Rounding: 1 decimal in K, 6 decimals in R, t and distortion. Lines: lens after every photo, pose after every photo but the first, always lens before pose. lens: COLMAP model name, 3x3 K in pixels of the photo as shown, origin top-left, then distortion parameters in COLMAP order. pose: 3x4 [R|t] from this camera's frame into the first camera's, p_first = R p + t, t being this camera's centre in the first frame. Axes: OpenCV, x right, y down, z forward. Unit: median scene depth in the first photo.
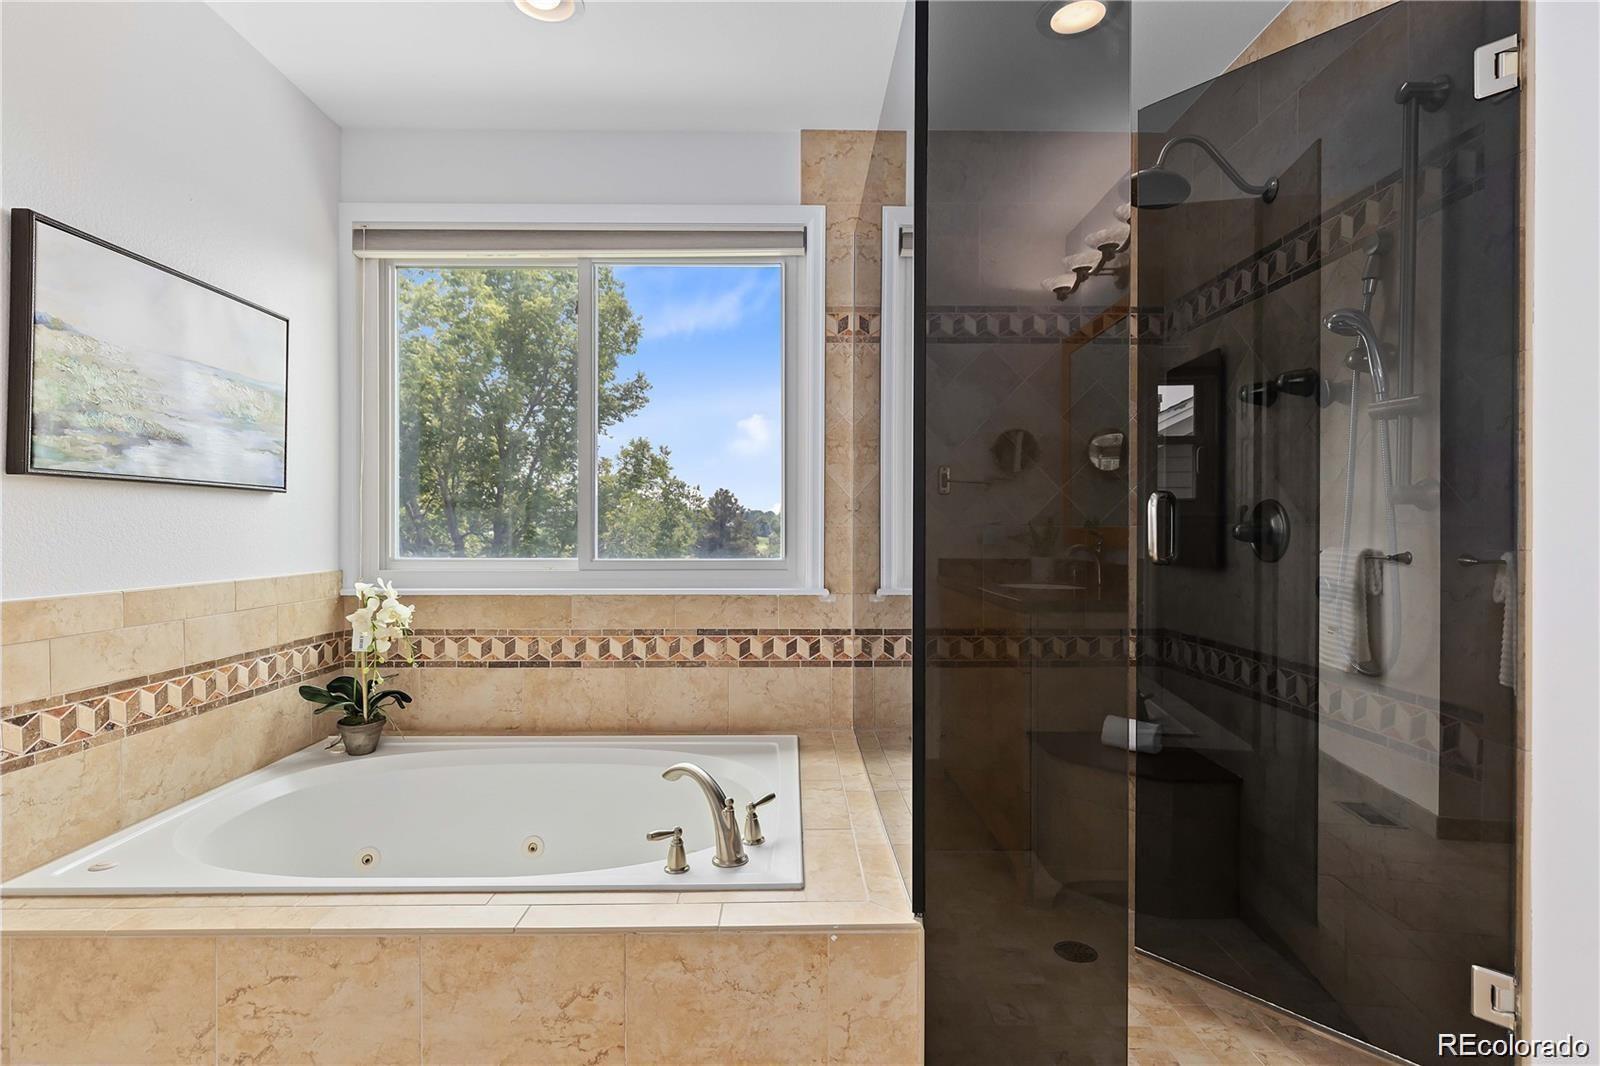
lens RADIAL K [[782.3, 0, 795.4], [0, 782.3, 530.6], [0, 0, 1]] dist [0.014144, -0.000162]
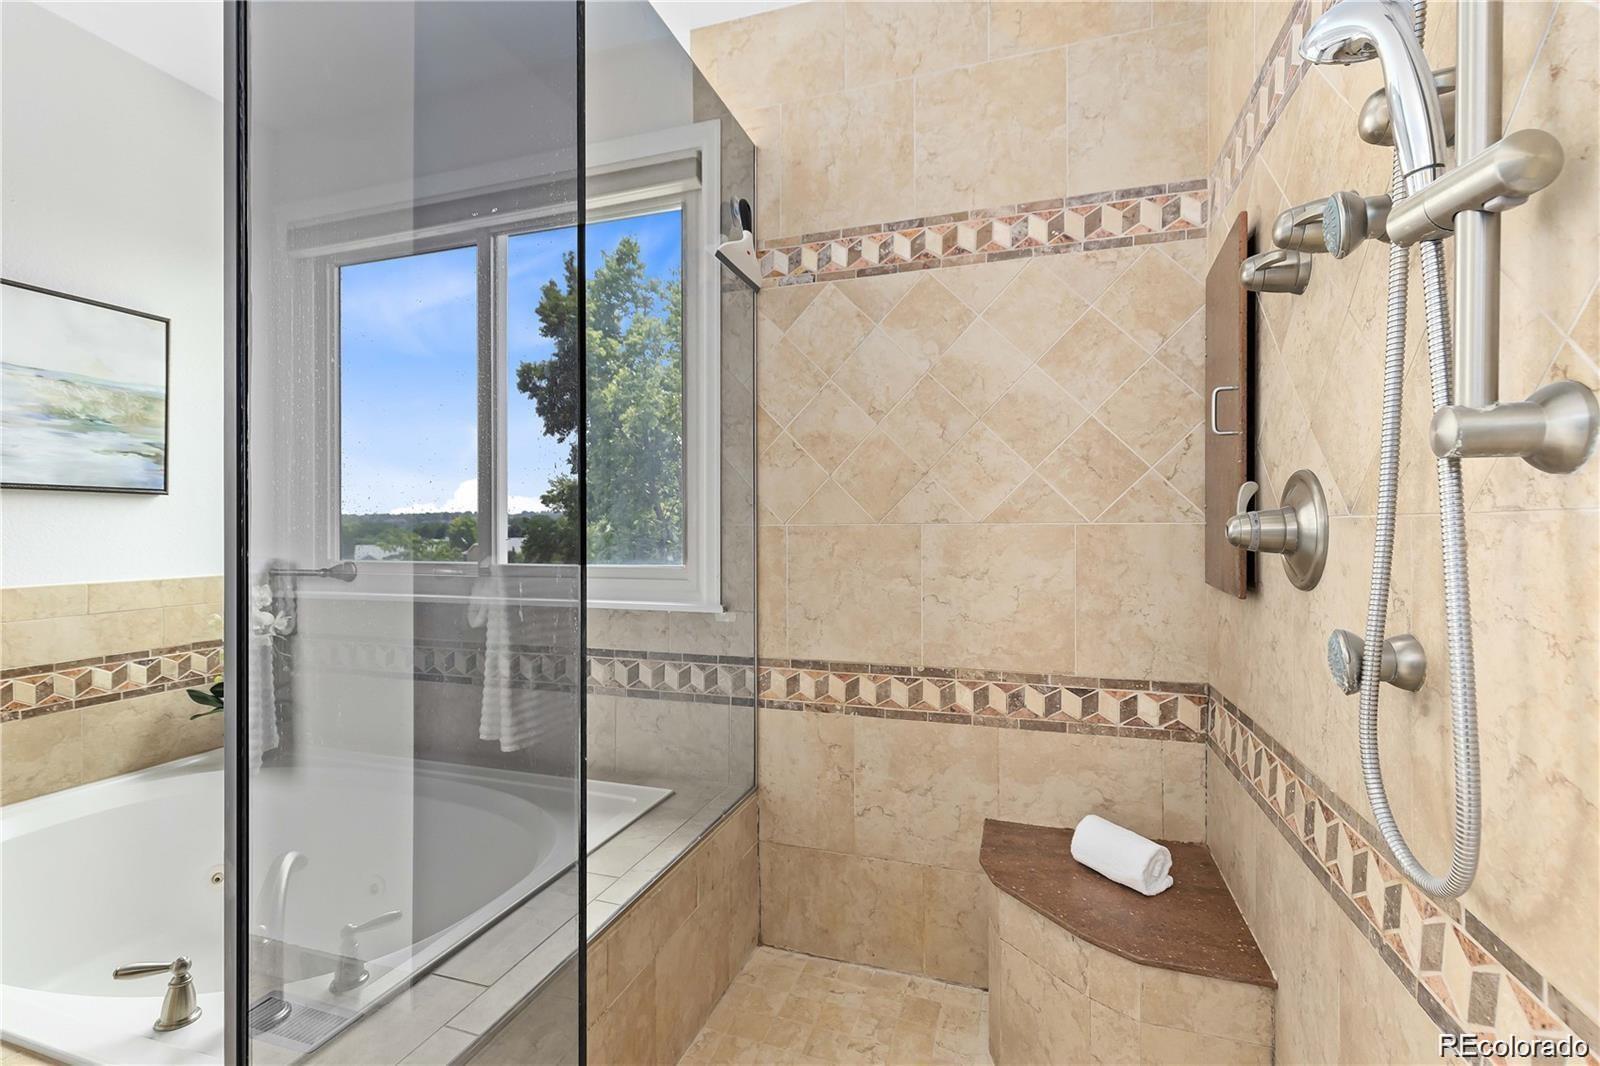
lens RADIAL K [[726.8, 0, 794.7], [0, 726.8, 525.5], [0, 0, 1]] dist [0.010339, -0.001696]
pose [[0.946275, -0.004430, -0.323332, 0.346251], [0.003174, 0.999985, -0.004412, -0.002198], [0.323347, 0.003149, 0.946275, 0.332140]]
